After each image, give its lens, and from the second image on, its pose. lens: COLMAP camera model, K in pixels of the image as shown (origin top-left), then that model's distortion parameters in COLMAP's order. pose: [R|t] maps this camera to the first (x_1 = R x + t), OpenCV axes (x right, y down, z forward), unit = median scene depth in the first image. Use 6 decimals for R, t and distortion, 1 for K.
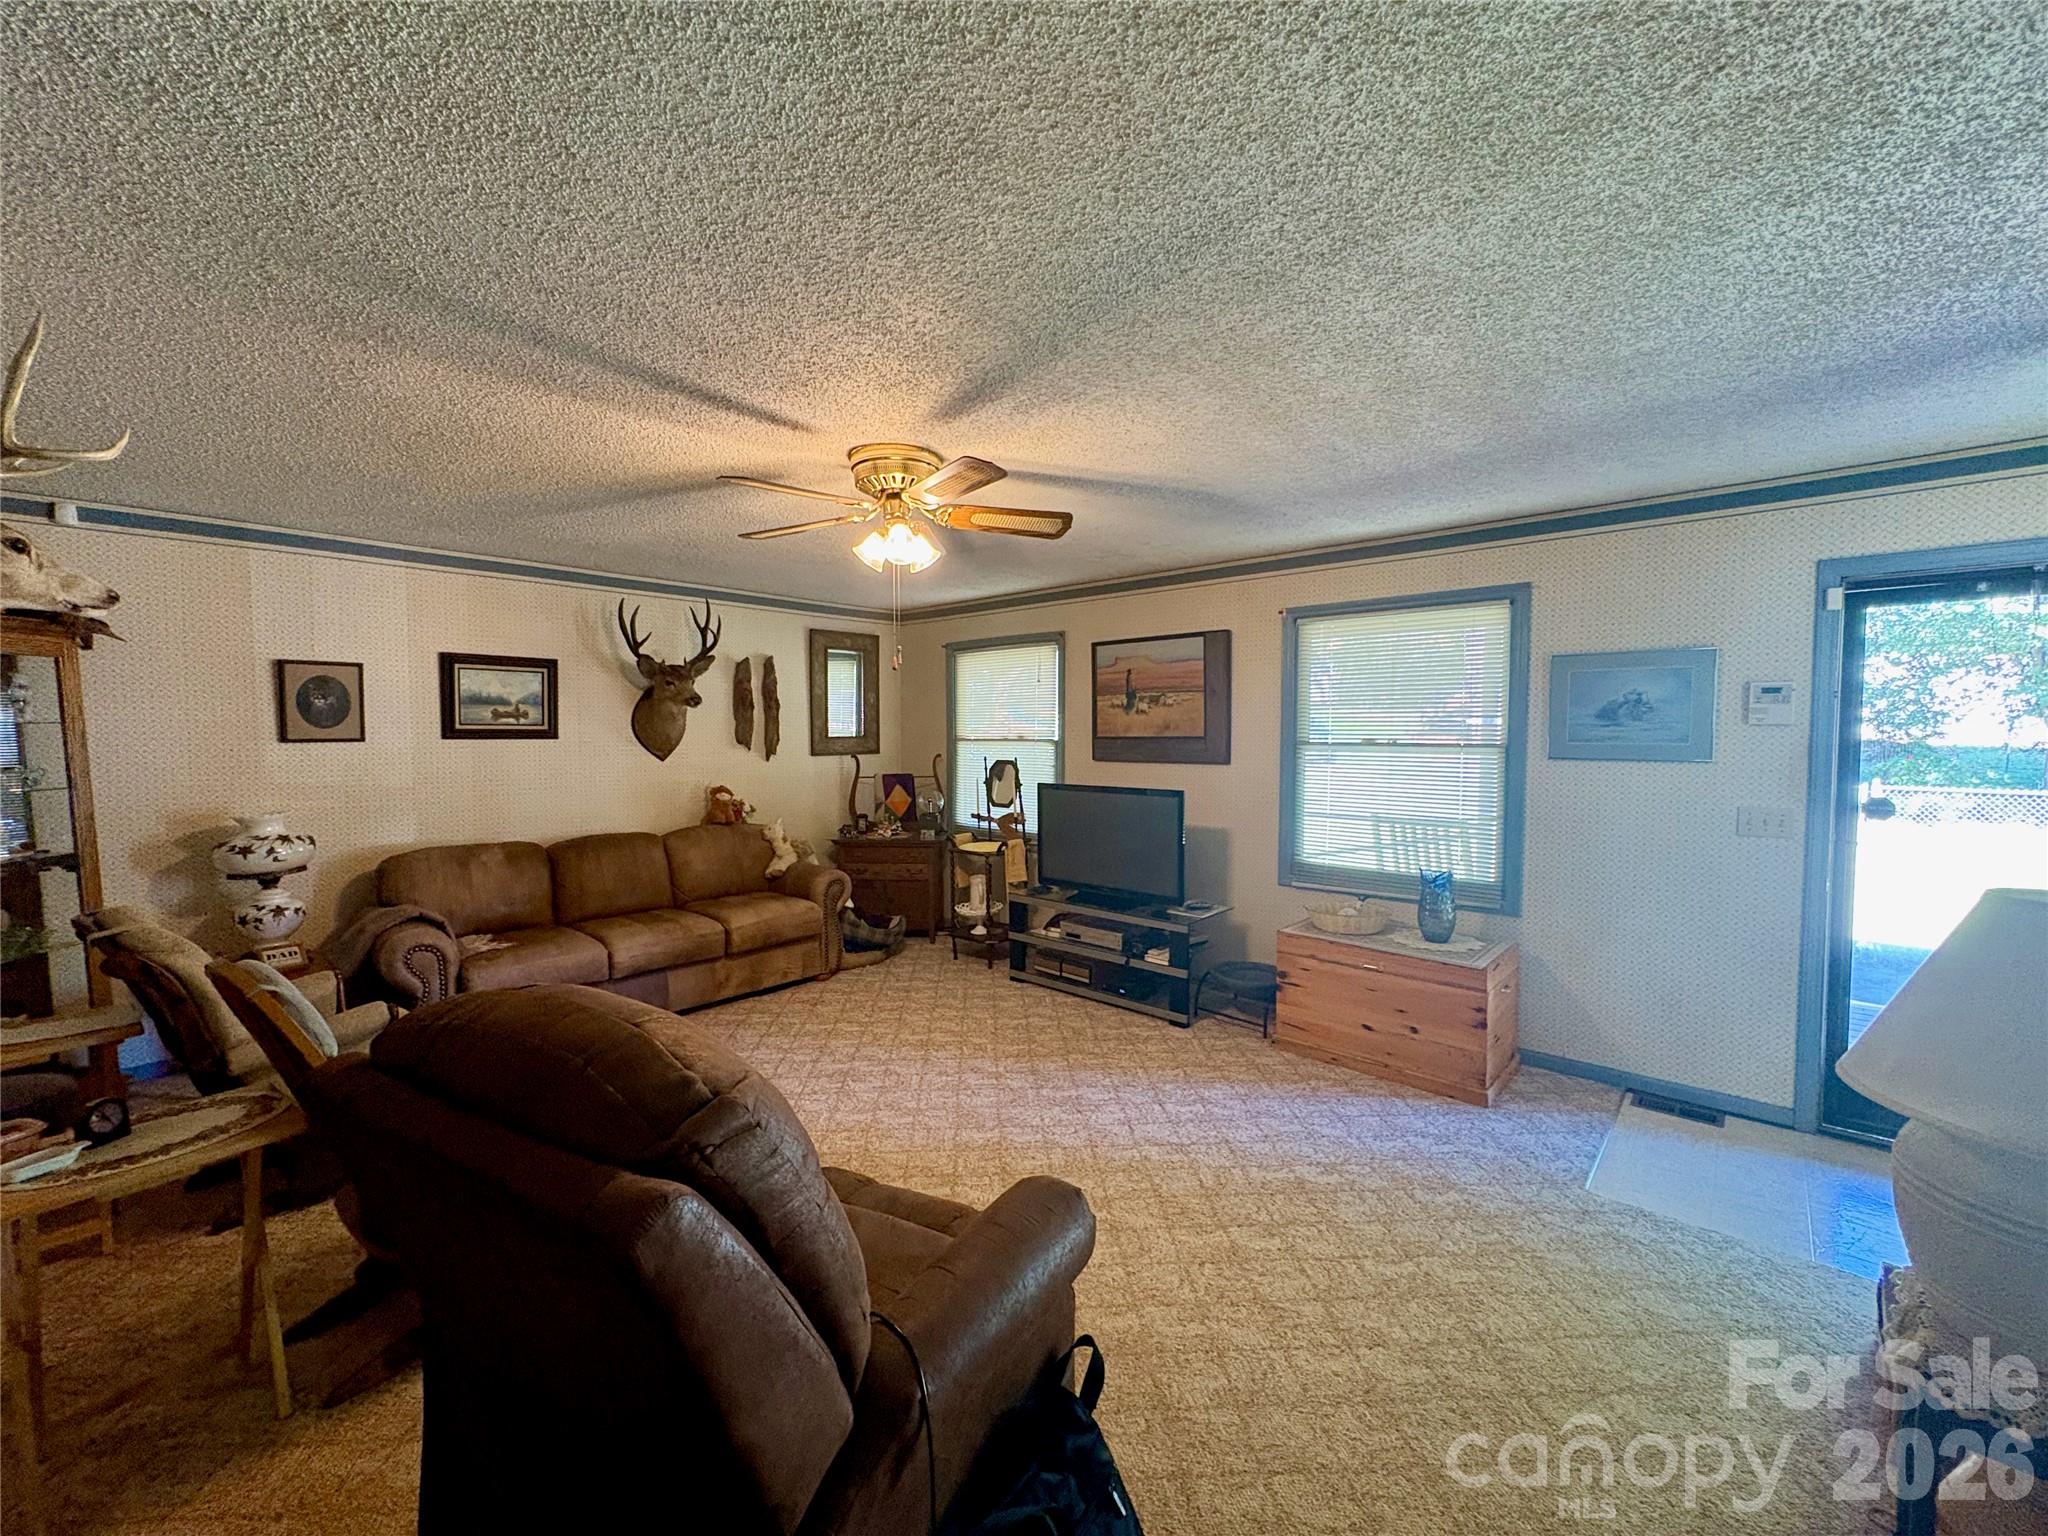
lens RADIAL K [[808.9, 0, 1017.2], [0, 808.9, 770.6], [0, 0, 1]] dist [-0.002157, 0.000277]
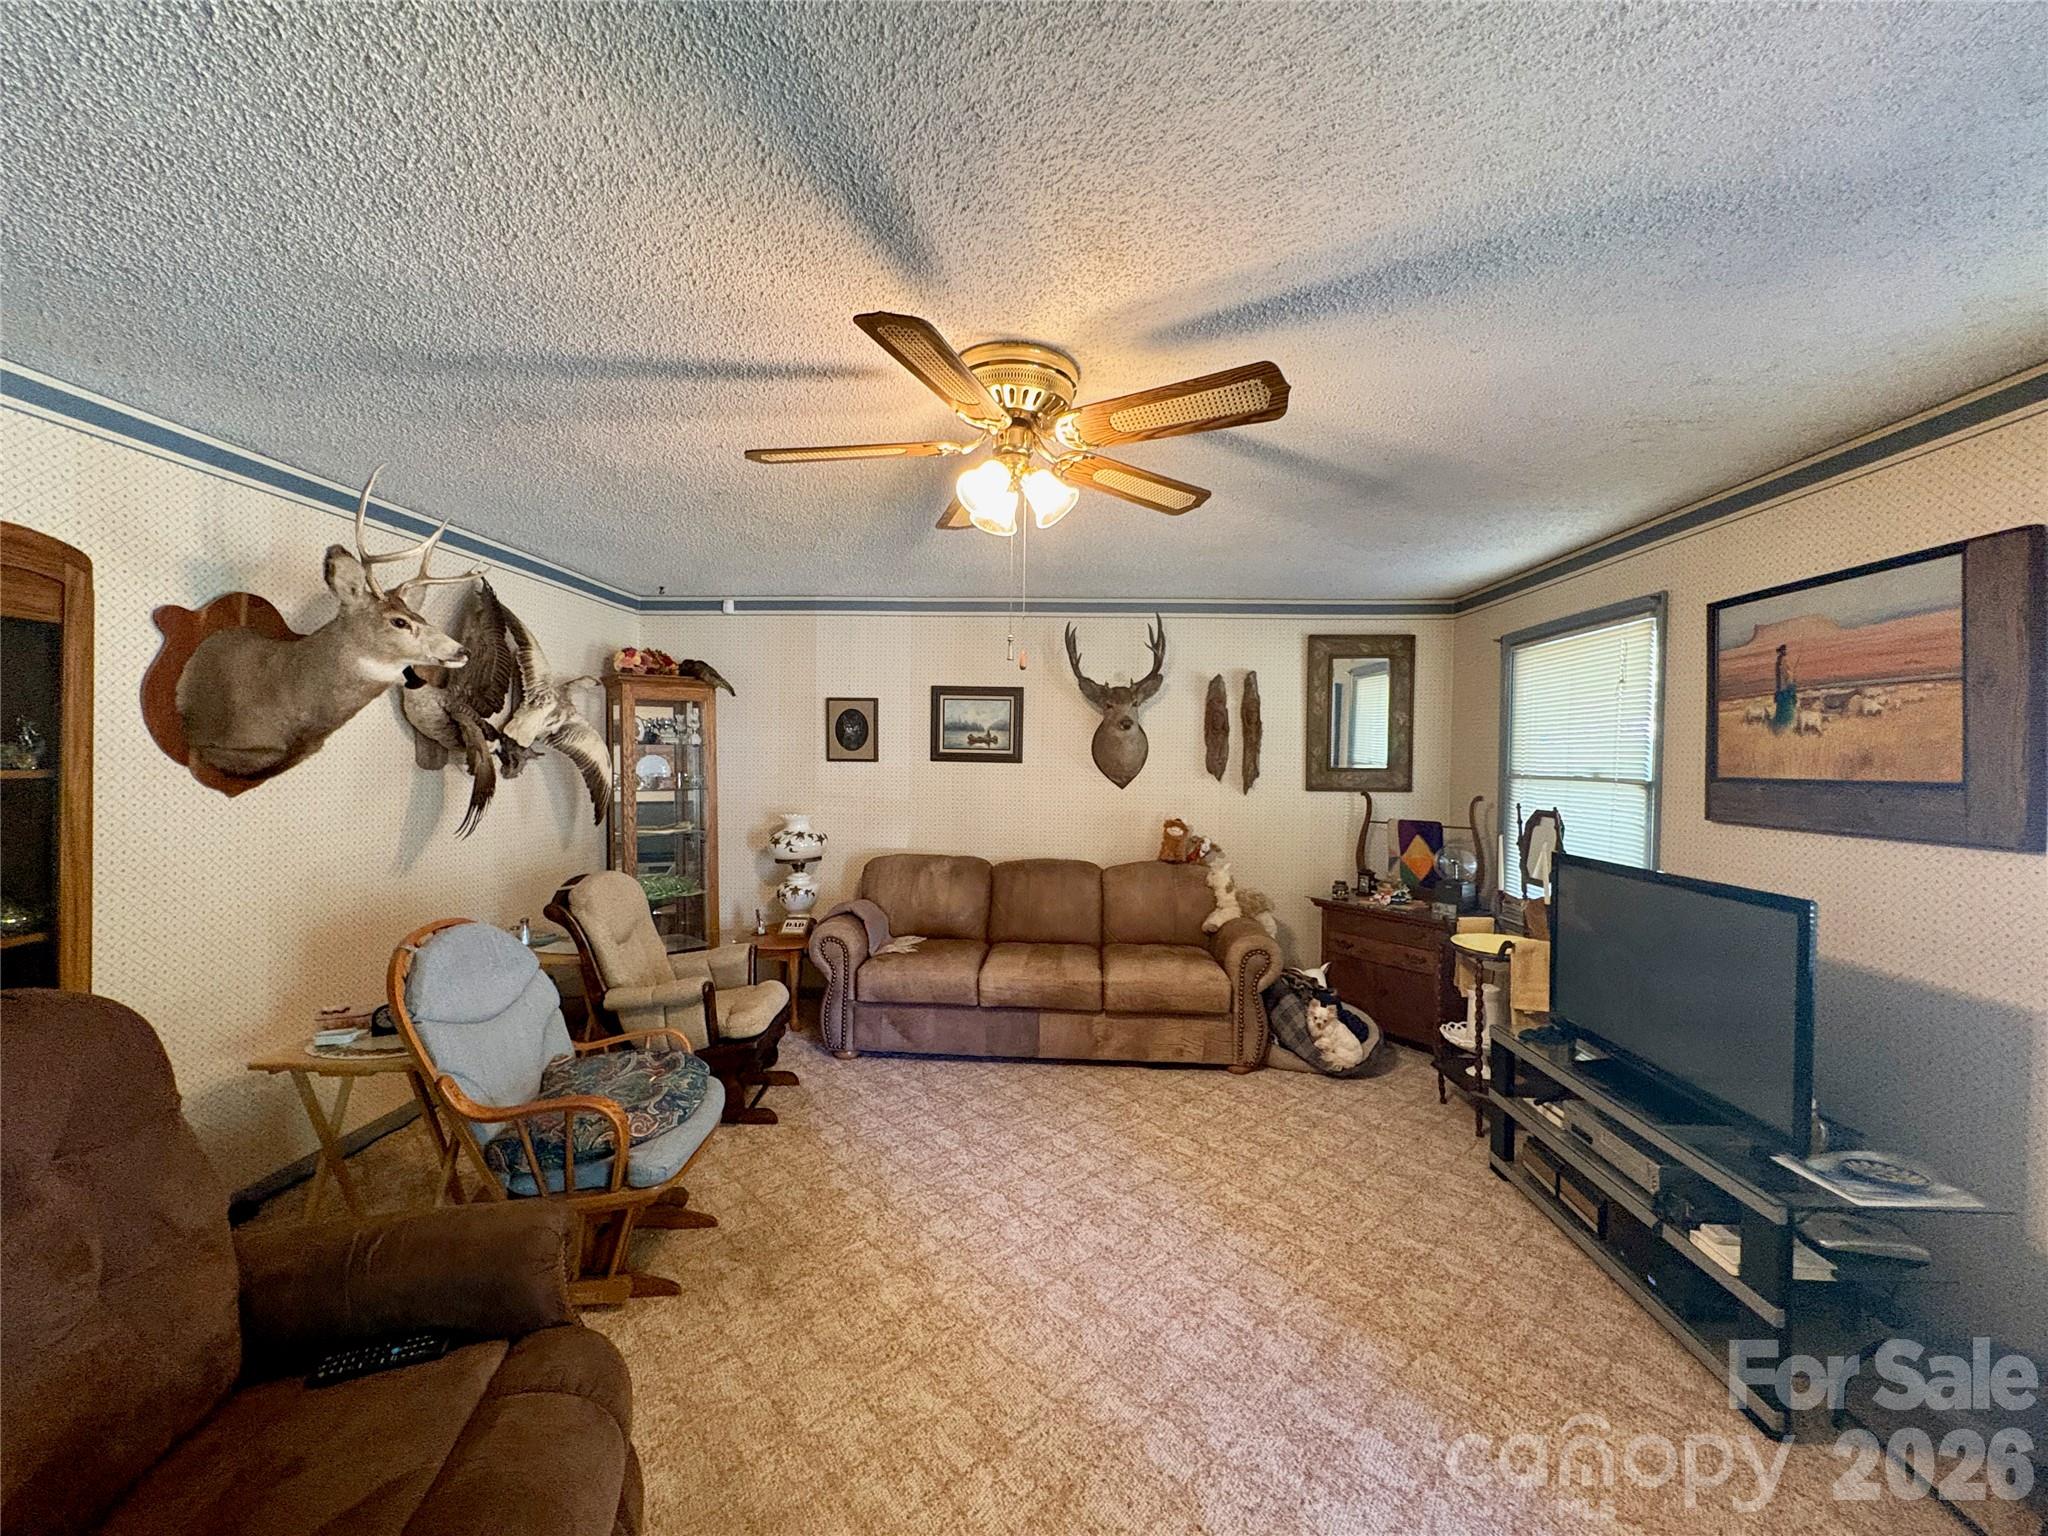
lens RADIAL K [[808.9, 0, 1027.1], [0, 808.9, 771.4], [0, 0, 1]] dist [-0.002157, 0.000277]
pose [[0.637370, 0.025185, -0.770146, 0.241694], [-0.053858, 0.998477, -0.011920, -0.016249], [0.768673, 0.049076, 0.637756, 0.335834]]
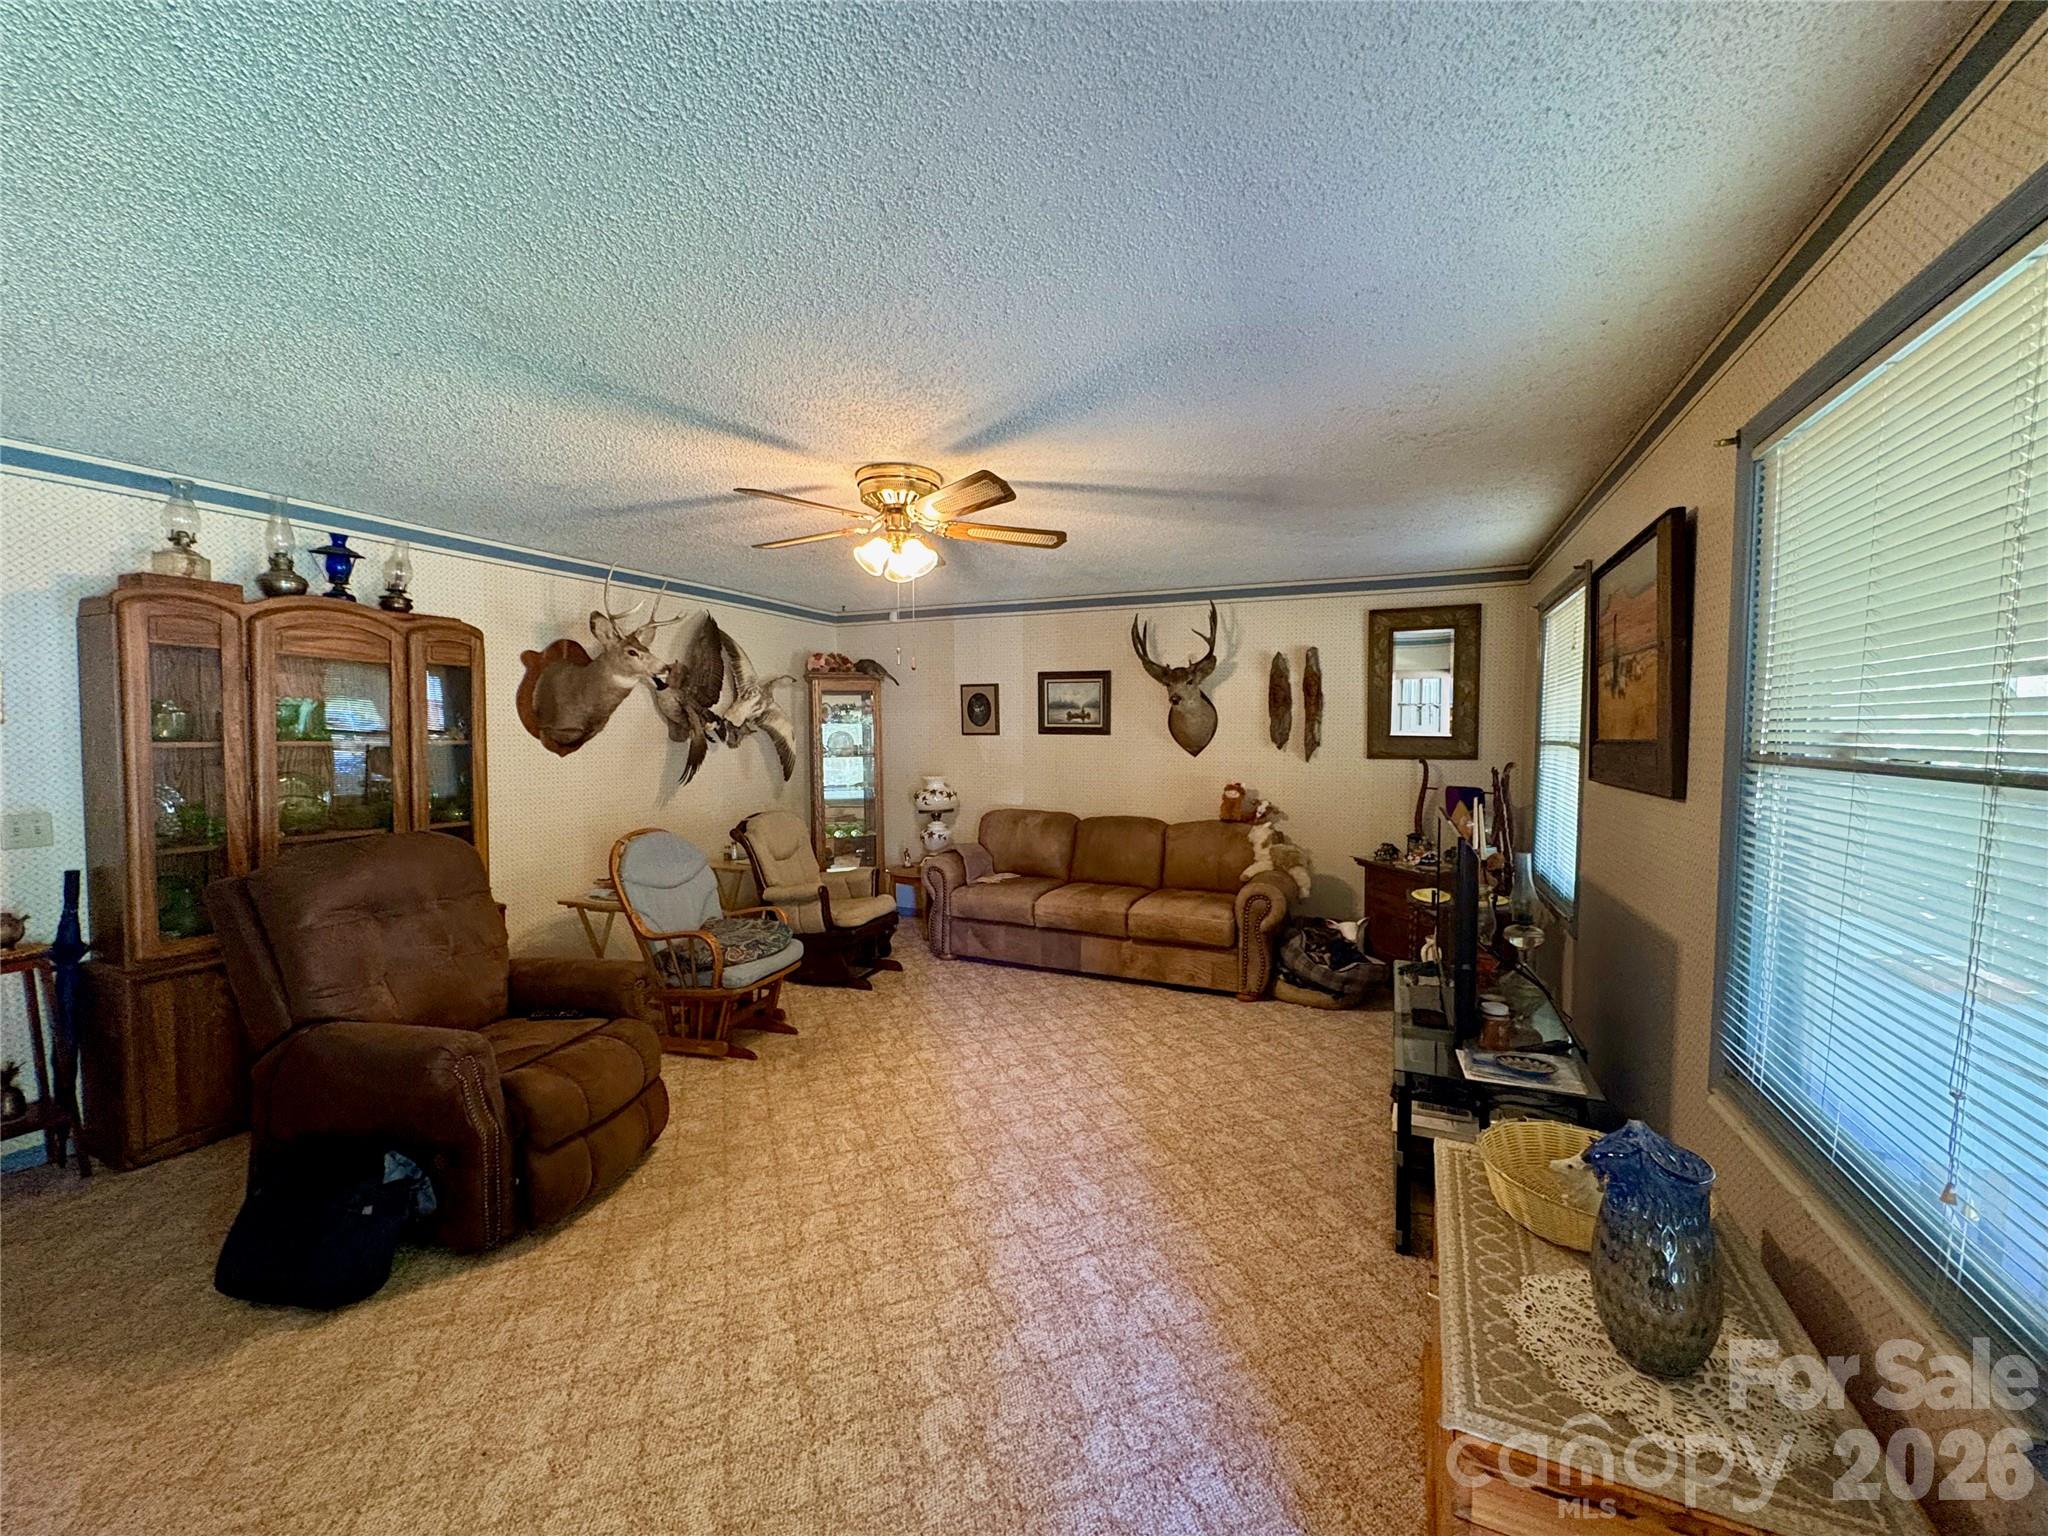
lens RADIAL K [[808.9, 0, 1031.4], [0, 808.9, 771.9], [0, 0, 1]] dist [-0.002157, 0.000277]
pose [[0.320348, 0.050964, -0.945928, 0.560041], [-0.050565, 0.998048, 0.036648, -0.021907], [0.945950, 0.036091, 0.322299, 0.487990]]
